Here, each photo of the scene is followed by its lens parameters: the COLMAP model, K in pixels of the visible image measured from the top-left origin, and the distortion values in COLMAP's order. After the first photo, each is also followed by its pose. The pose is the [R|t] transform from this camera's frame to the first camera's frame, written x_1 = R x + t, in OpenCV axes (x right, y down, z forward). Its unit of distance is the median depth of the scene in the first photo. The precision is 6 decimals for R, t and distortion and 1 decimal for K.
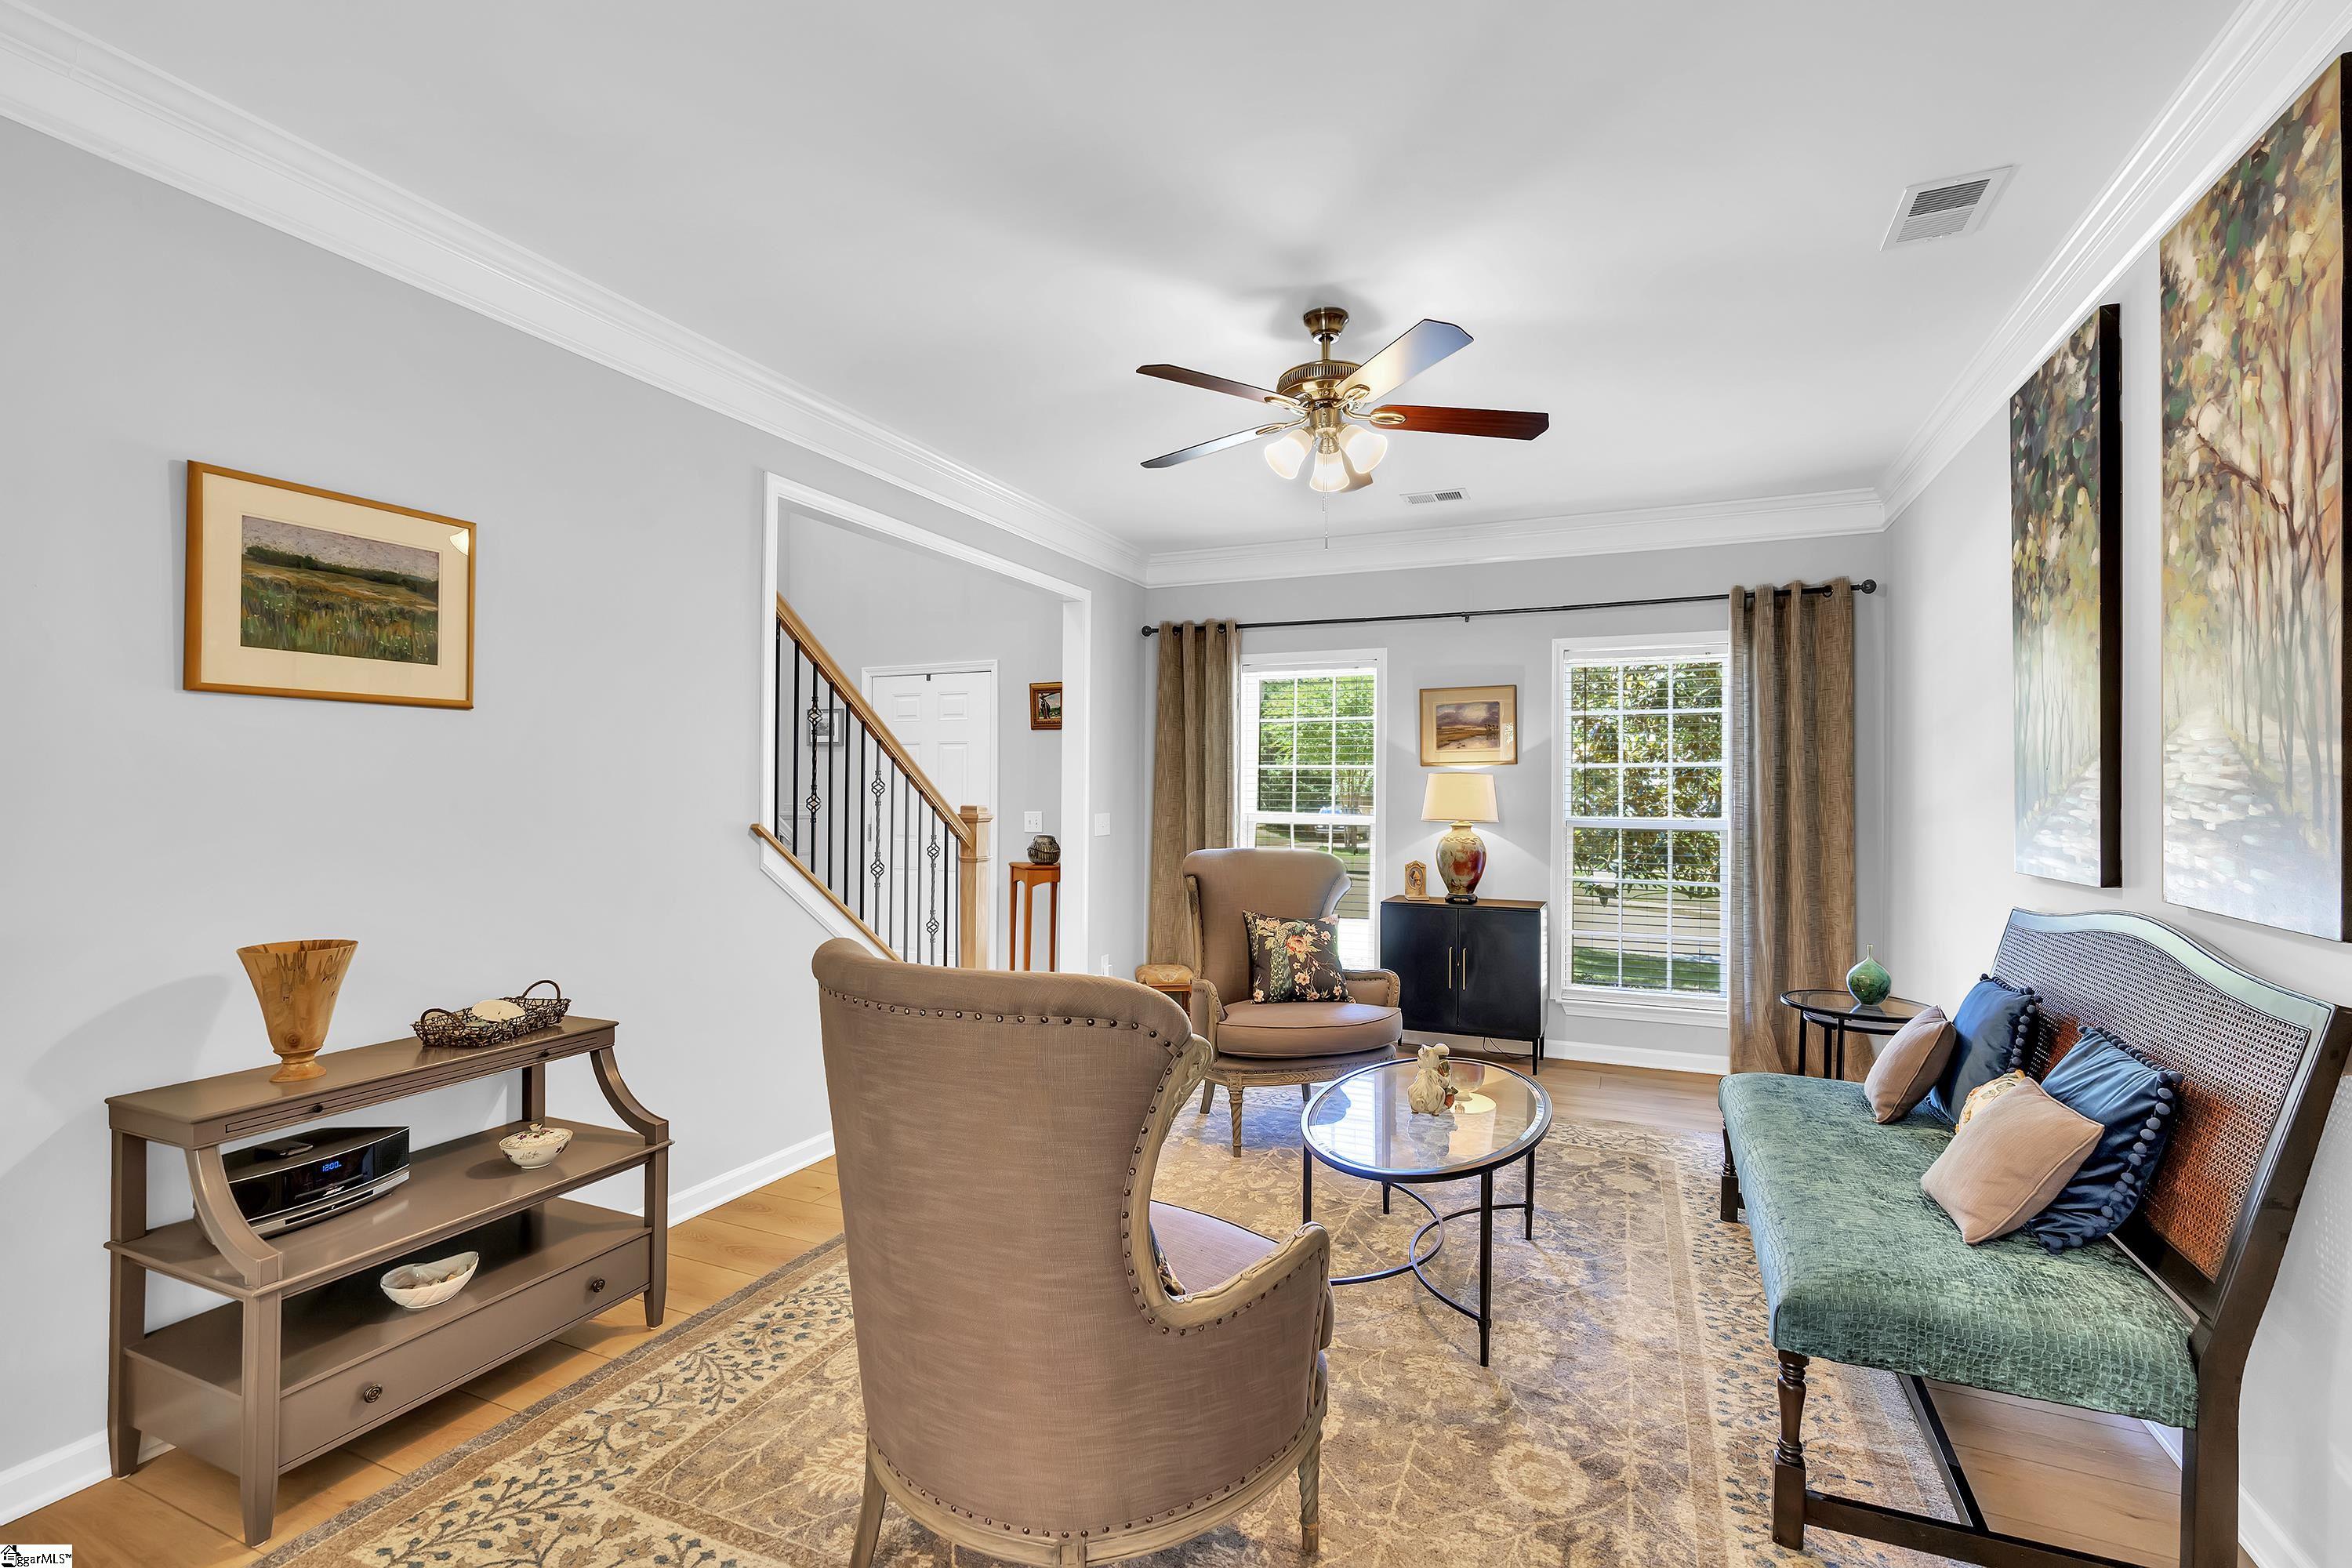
lens RADIAL K [[1050.9, 0, 1172.2], [0, 1050.9, 775.2], [0, 0, 1]] dist [-0.013052, 0.001654]
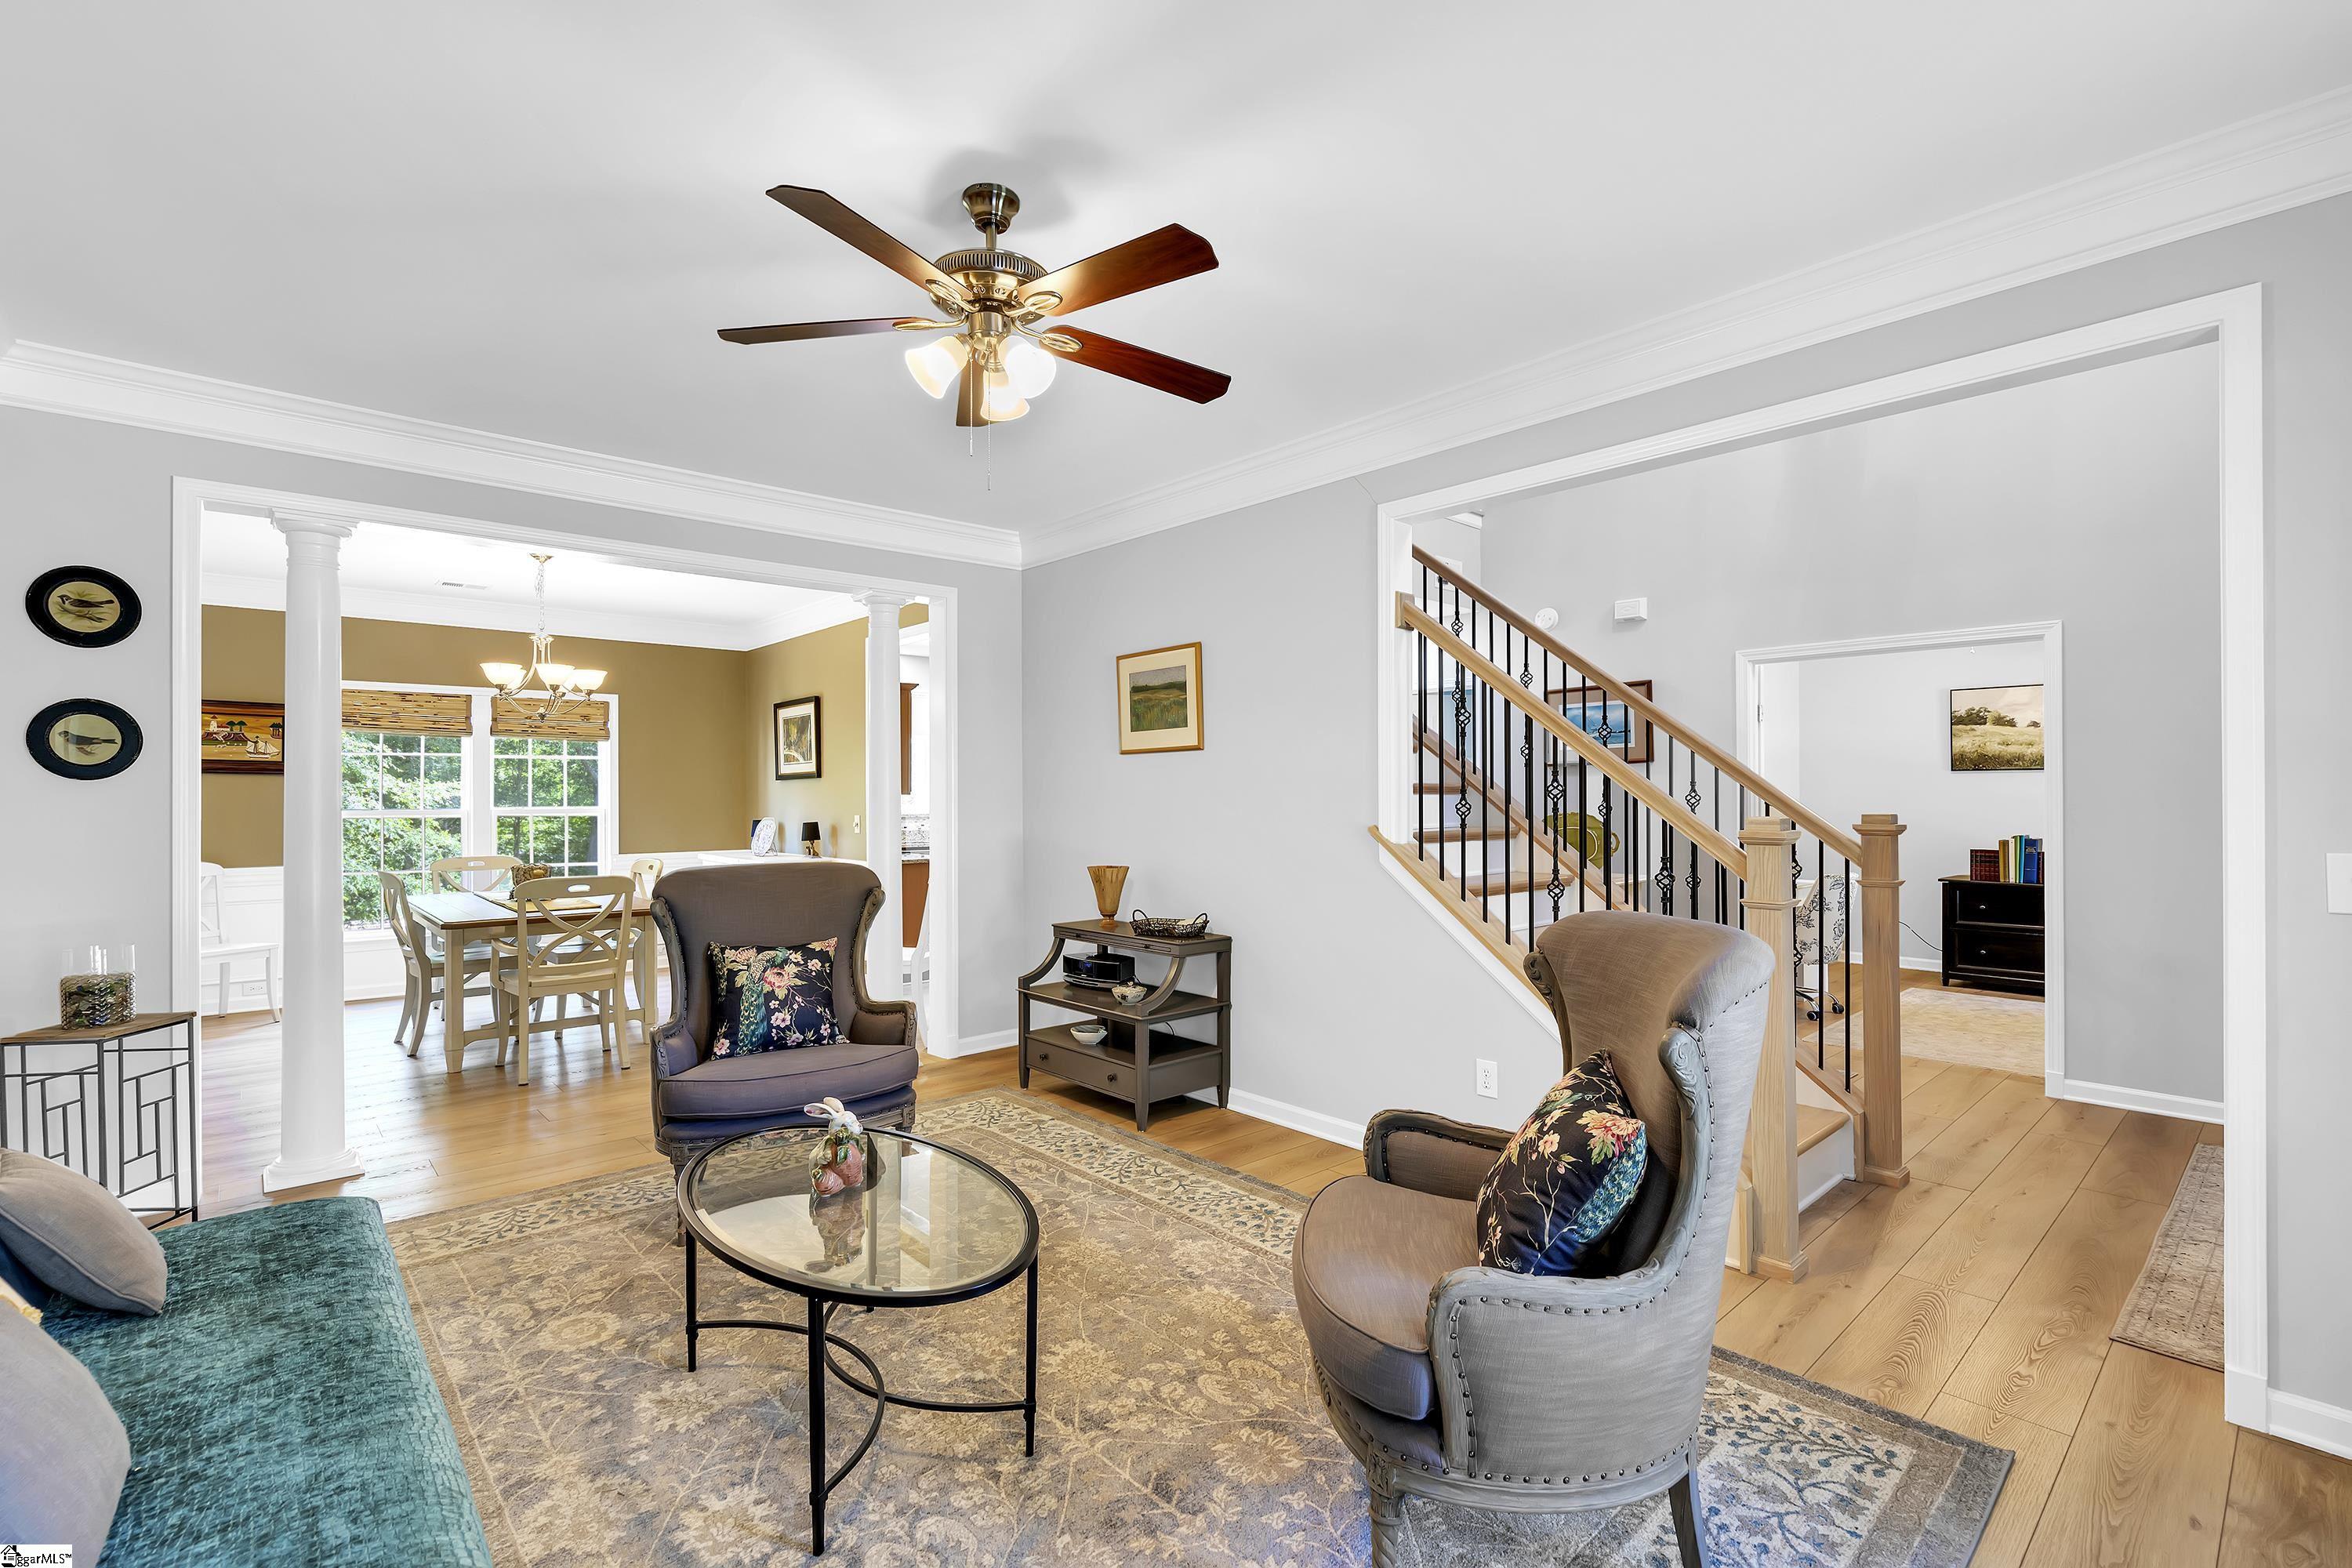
lens RADIAL K [[1050.9, 0, 1172.5], [0, 1050.9, 794.6], [0, 0, 1]] dist [-0.013052, 0.001654]
pose [[-0.413711, 0.003563, -0.910401, 0.951750], [0.014313, 0.999894, -0.002591, 0.014597], [0.910296, -0.014103, -0.413718, 1.712948]]
